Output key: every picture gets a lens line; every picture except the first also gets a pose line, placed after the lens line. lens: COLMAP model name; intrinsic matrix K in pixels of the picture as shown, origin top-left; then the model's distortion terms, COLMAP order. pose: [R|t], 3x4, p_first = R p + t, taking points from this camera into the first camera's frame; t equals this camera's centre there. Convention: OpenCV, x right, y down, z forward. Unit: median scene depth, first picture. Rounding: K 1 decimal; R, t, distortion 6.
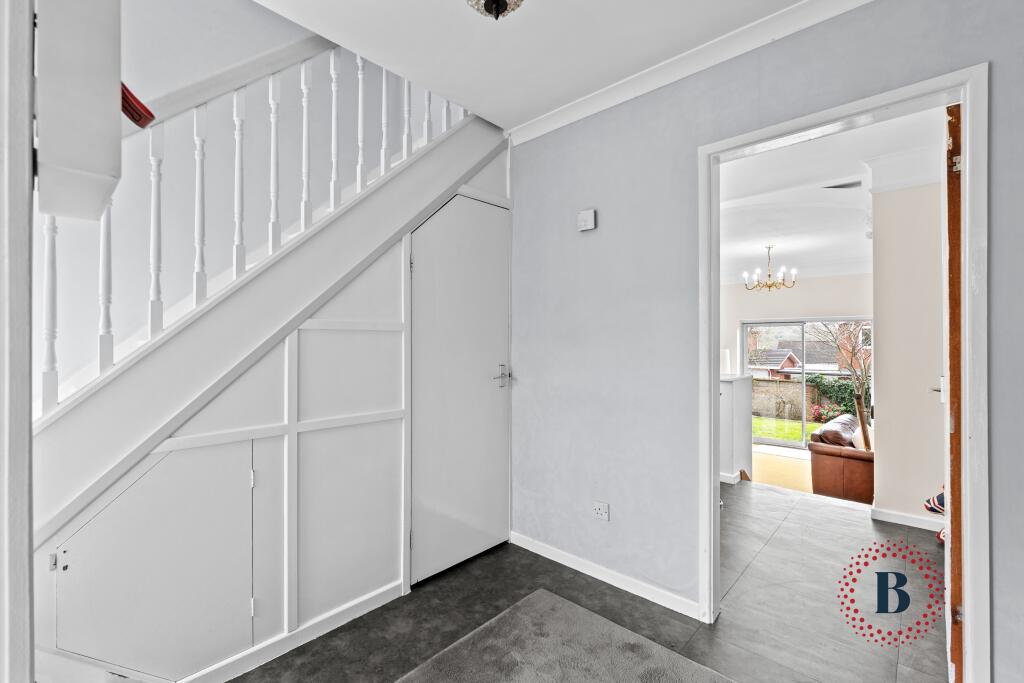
lens RADIAL K [[465.5, 0, 508.3], [0, 465.5, 339.2], [0, 0, 1]] dist [-0.001220, -0.000271]
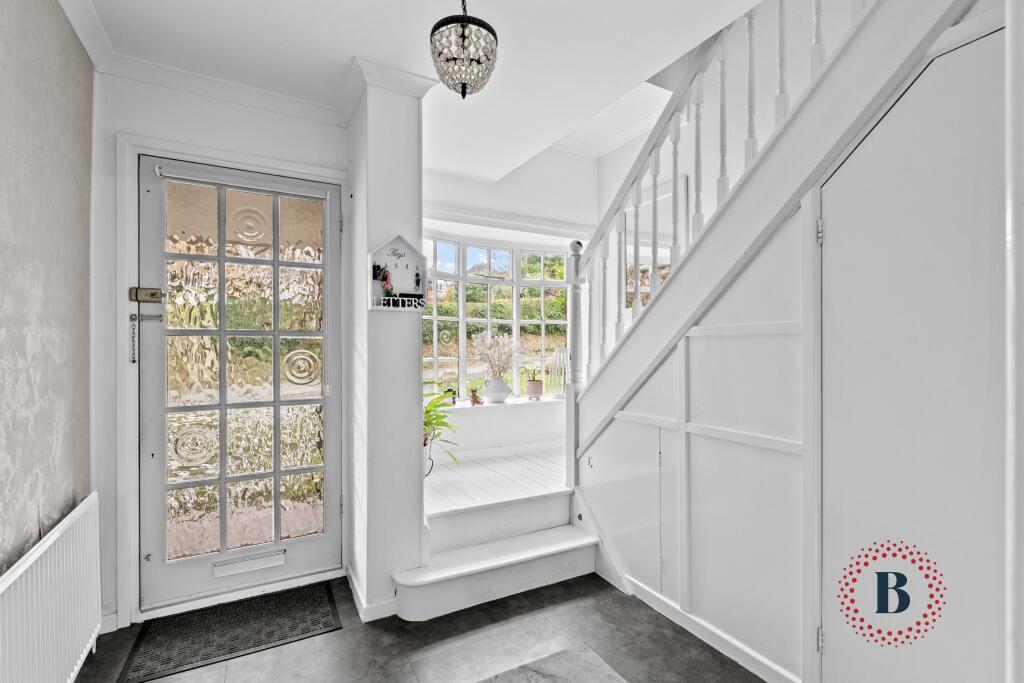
lens RADIAL K [[469.3, 0, 508.3], [0, 469.3, 346.4], [0, 0, 1]] dist [-0.003623, -0.000284]
pose [[-0.344966, 0.002051, -0.938613, 0.707572], [0.008550, 0.999963, -0.000957, -0.001886], [0.938576, -0.008355, -0.344971, 0.980667]]
